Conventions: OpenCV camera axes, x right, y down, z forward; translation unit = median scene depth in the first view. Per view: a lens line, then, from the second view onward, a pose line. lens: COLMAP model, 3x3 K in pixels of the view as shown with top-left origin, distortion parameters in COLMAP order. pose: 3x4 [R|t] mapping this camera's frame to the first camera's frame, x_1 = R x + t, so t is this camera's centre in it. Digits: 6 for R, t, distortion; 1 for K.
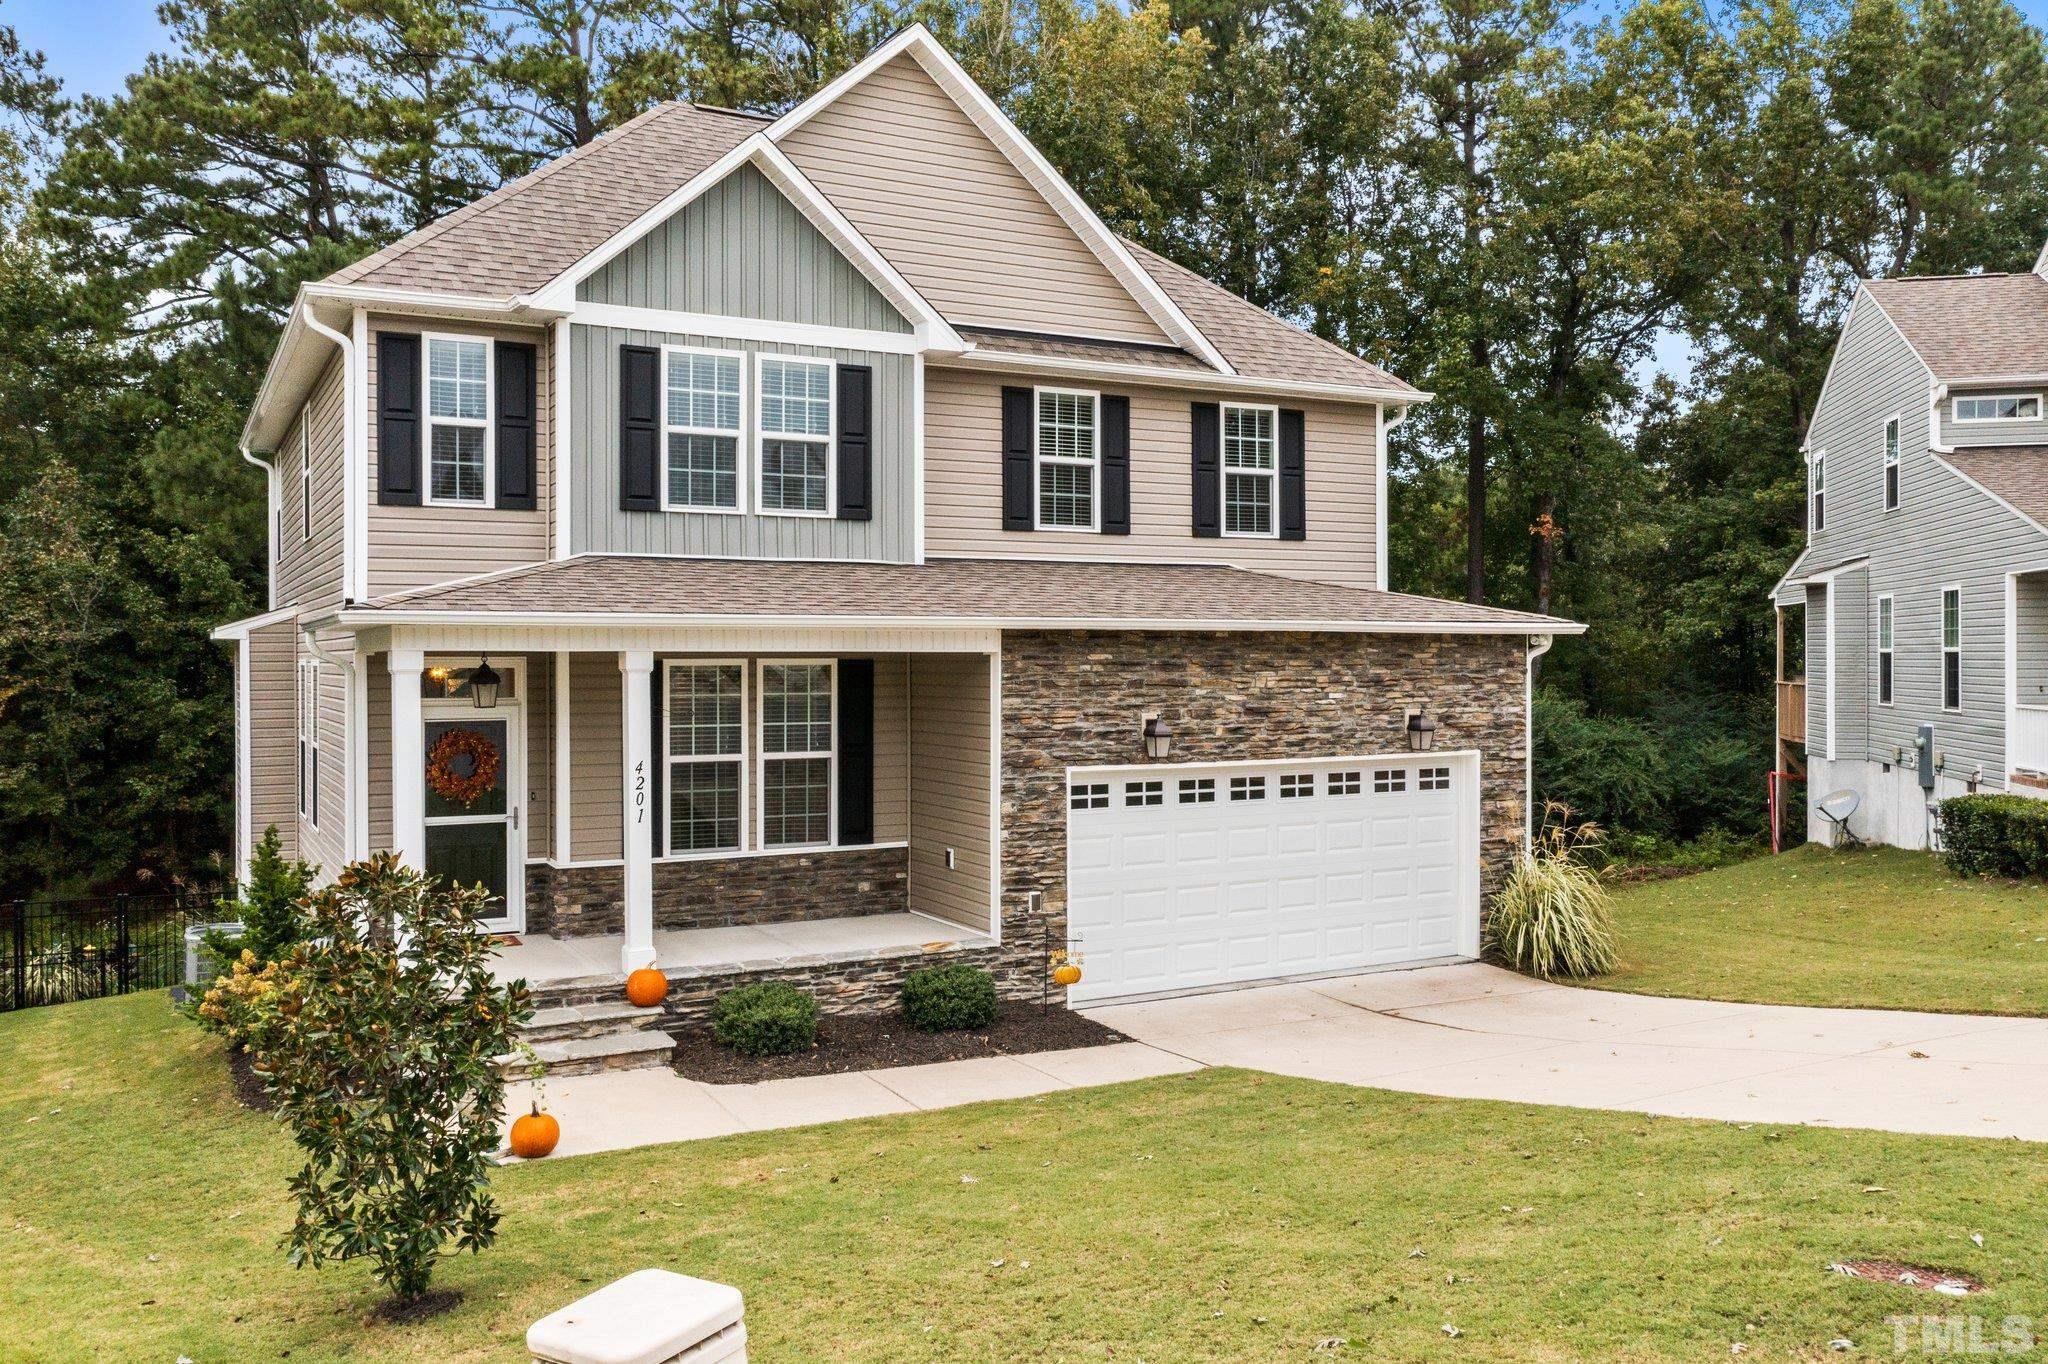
lens RADIAL K [[1617.9, 0, 1032.1], [0, 1617.9, 675.9], [0, 0, 1]] dist [-0.006833, 0.008199]
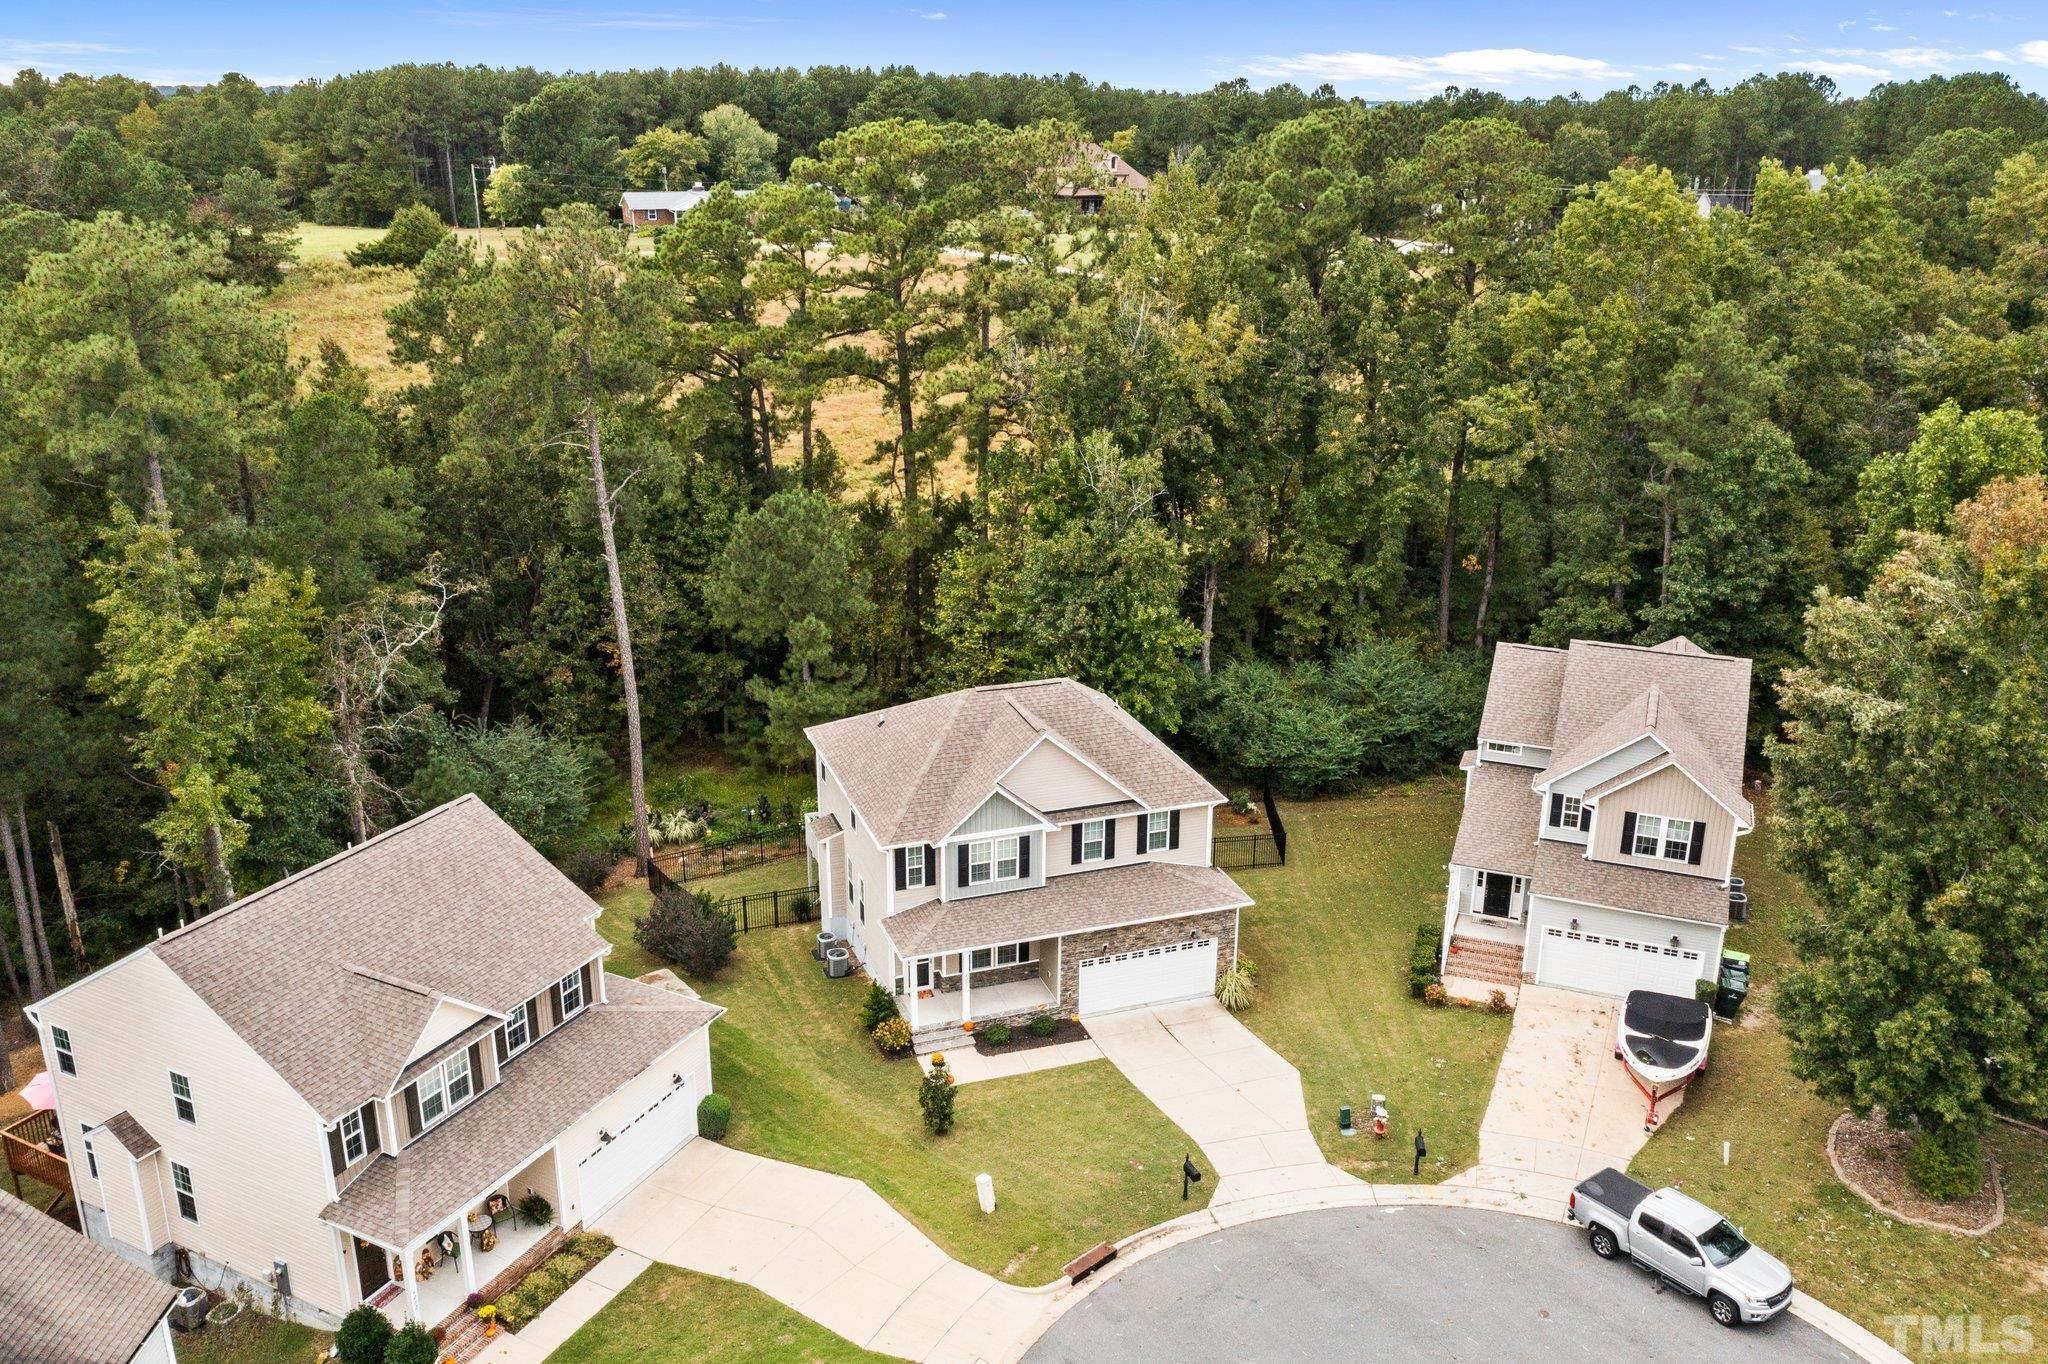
lens RADIAL K [[1617.9, 0, 1032.1], [0, 1617.9, 675.9], [0, 0, 1]] dist [-0.006833, 0.008199]
pose [[0.987970, 0.059253, -0.142842, 0.379732], [-0.011075, 0.948420, 0.316822, -1.626855], [0.154246, -0.311429, 0.937667, -2.125908]]
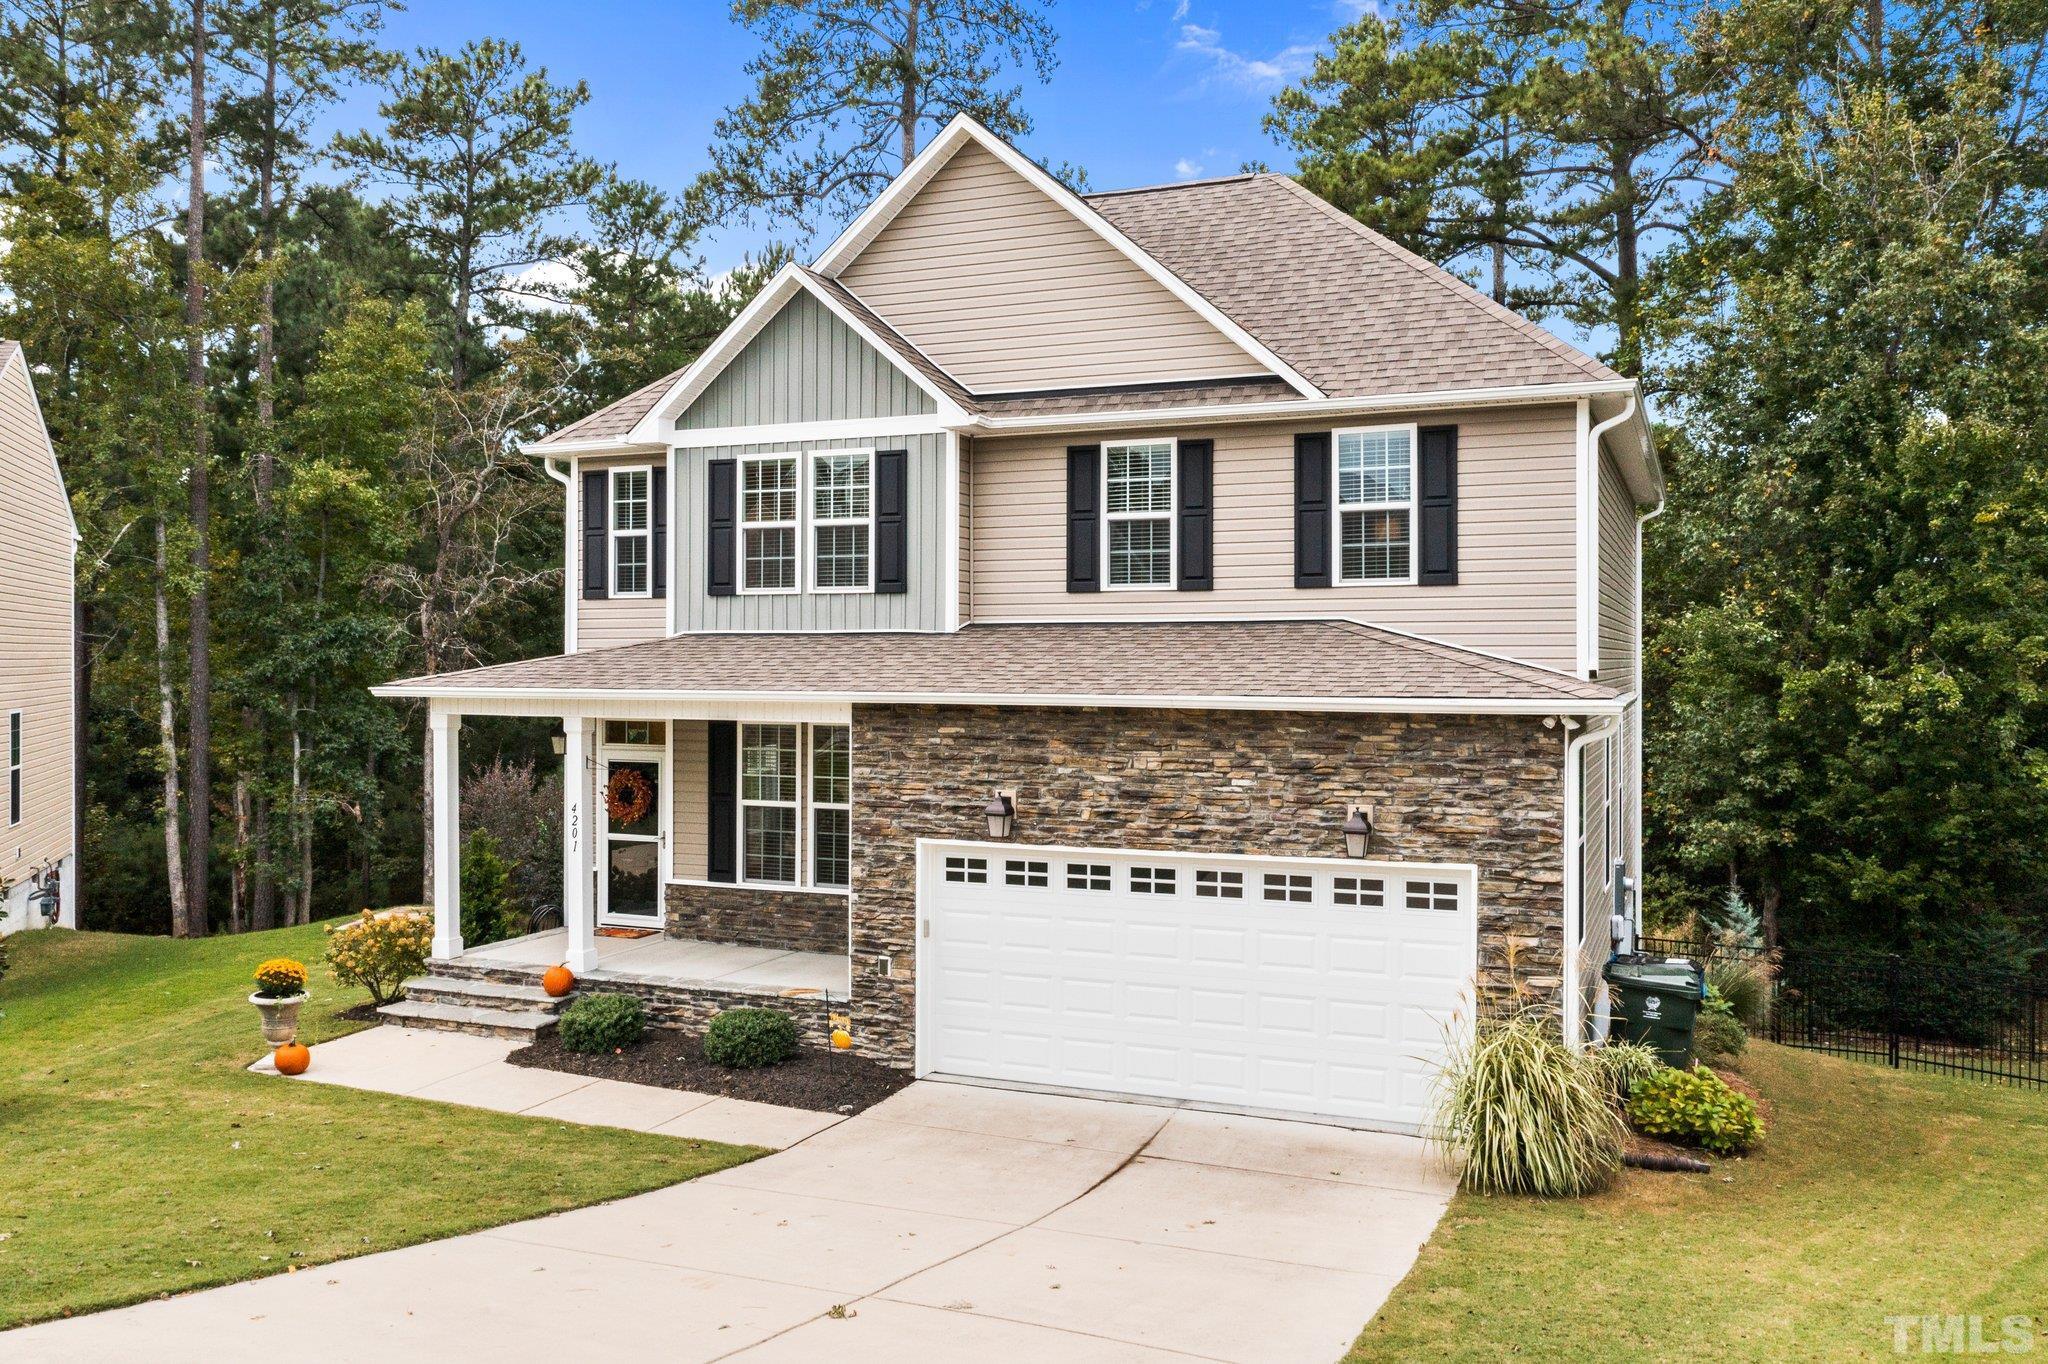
lens RADIAL K [[1626.7, 0, 1032.4], [0, 1626.7, 681.3], [0, 0, 1]] dist [-0.006135, 0.004563]
pose [[0.629692, 0.014195, -0.776715, 0.820485], [-0.012002, 0.999891, 0.008544, -0.049282], [0.776752, 0.003941, 0.629794, 0.398725]]
